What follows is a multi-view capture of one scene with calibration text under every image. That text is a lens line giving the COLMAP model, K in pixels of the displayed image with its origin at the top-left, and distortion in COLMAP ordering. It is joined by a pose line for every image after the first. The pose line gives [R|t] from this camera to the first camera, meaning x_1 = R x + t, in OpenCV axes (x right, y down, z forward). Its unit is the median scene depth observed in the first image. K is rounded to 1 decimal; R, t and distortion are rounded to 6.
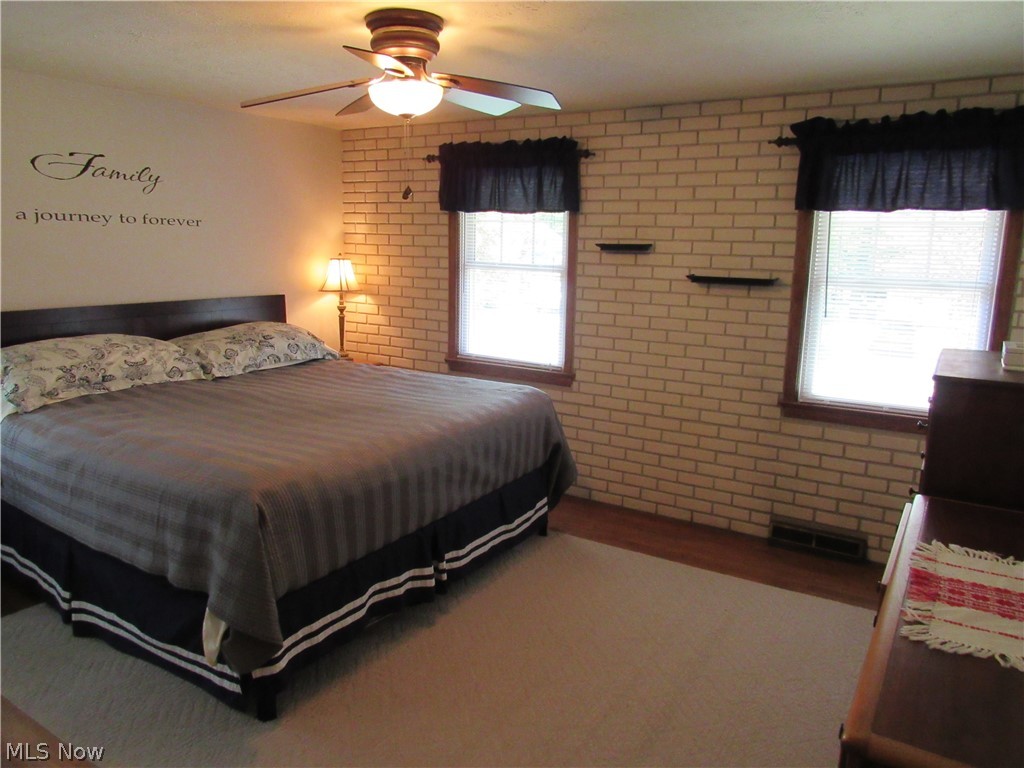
lens RADIAL K [[744.7, 0, 501.5], [0, 744.7, 382.5], [0, 0, 1]] dist [-0.004661, -0.005280]
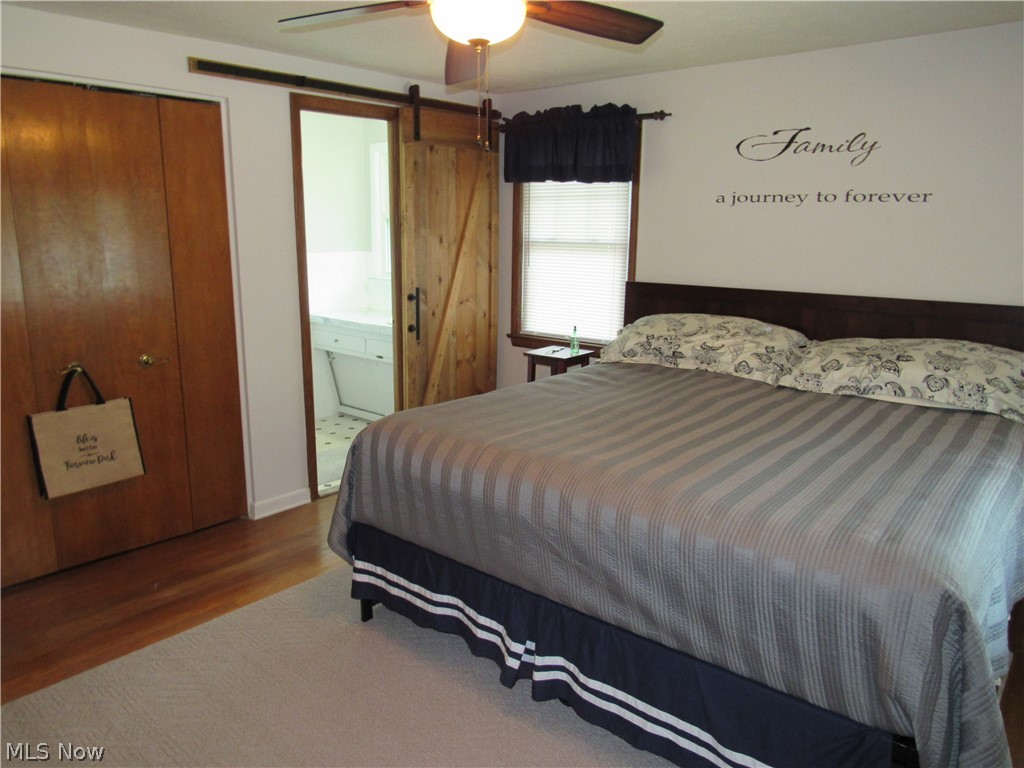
lens RADIAL K [[744.7, 0, 501.5], [0, 744.7, 382.5], [0, 0, 1]] dist [-0.004661, -0.005280]
pose [[-0.146177, 0.189594, -0.970920, 0.491540], [-0.189167, 0.957995, 0.215550, -0.137915], [0.971004, 0.215174, -0.104172, 0.834239]]
